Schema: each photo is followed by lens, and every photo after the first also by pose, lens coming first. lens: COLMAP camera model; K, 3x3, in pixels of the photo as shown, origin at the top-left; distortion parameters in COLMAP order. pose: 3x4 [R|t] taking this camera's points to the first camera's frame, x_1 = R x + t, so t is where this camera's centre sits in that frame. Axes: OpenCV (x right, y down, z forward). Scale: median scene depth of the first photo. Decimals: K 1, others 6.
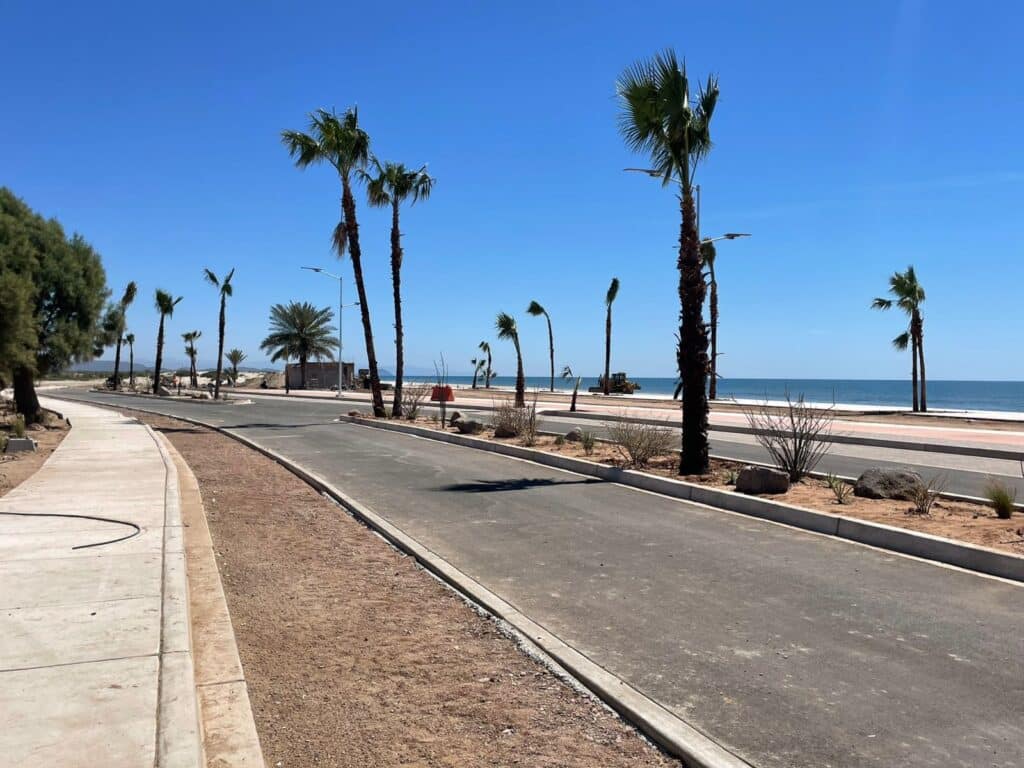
lens RADIAL K [[842.3, 0, 512.0], [0, 842.3, 384.0], [0, 0, 1]] dist [0.008222, -0.002007]
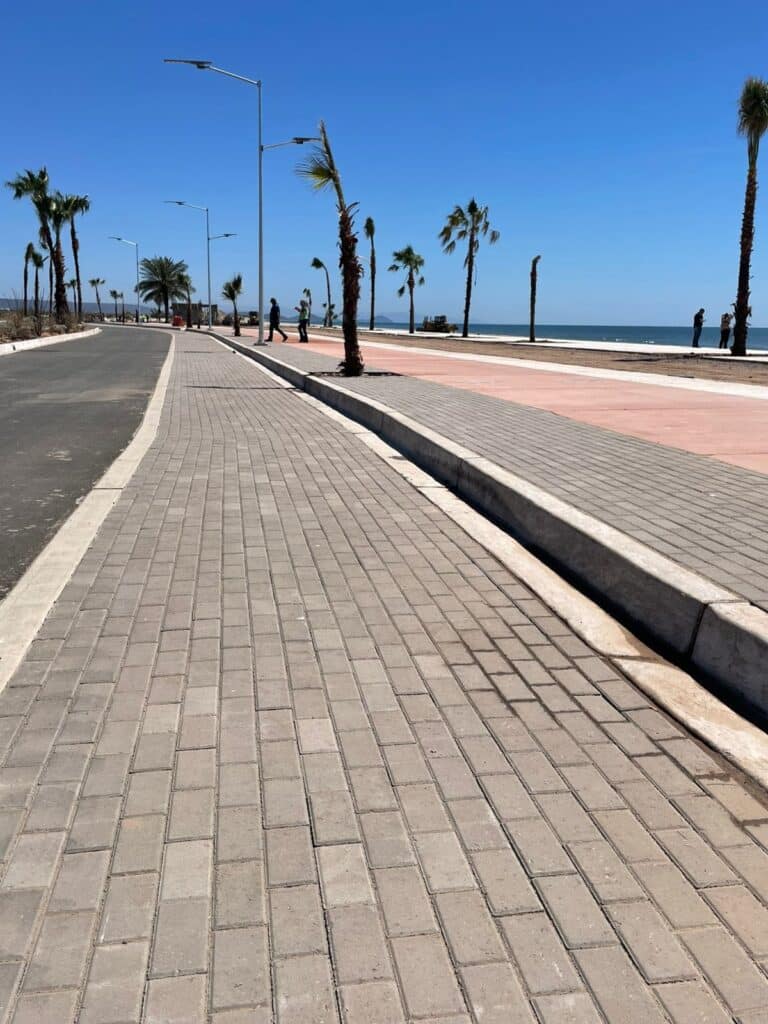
lens RADIAL K [[943.9, 0, 420.3], [0, 943.9, 508.6], [0, 0, 1]] dist [0.071474, -0.008720]
pose [[0.980983, 0.049333, -0.187720, 0.617289], [-0.014597, 0.983171, 0.182101, 0.020511], [0.193545, -0.175898, 0.965194, -0.619174]]
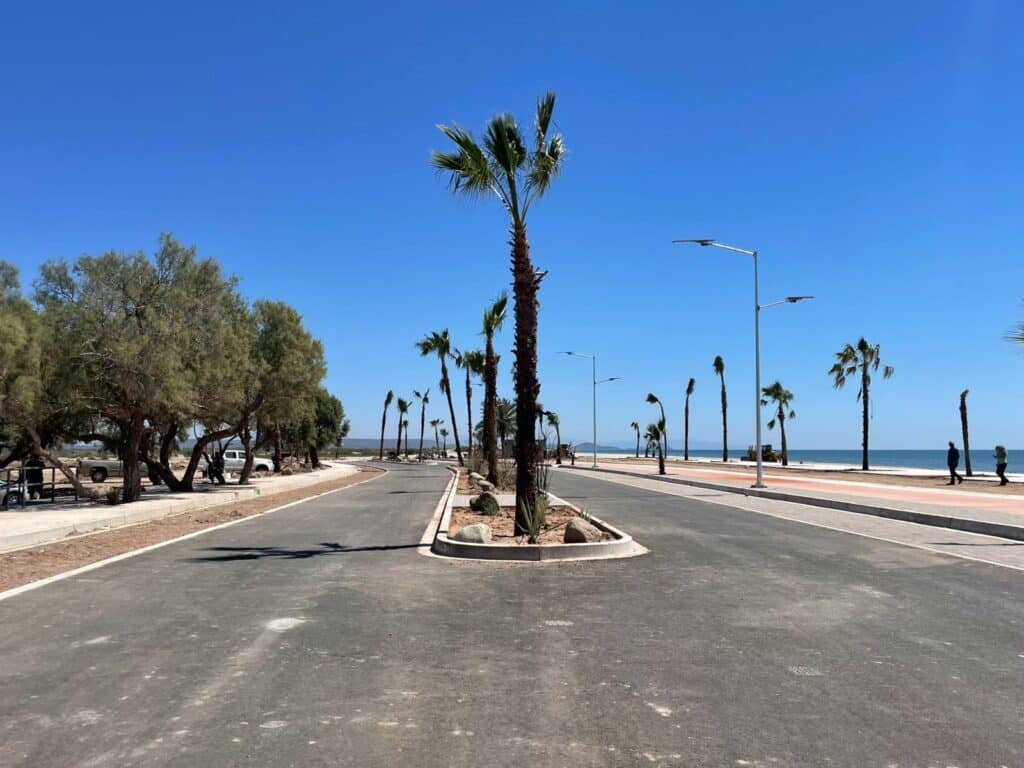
lens RADIAL K [[943.9, 0, 512.0], [0, 943.9, 384.0], [0, 0, 1]] dist [0.071474, -0.008720]
pose [[0.933668, -0.032065, -0.356702, 0.465942], [0.004050, 0.996866, -0.079011, 0.010776], [0.358117, 0.072325, 0.930871, -0.680162]]
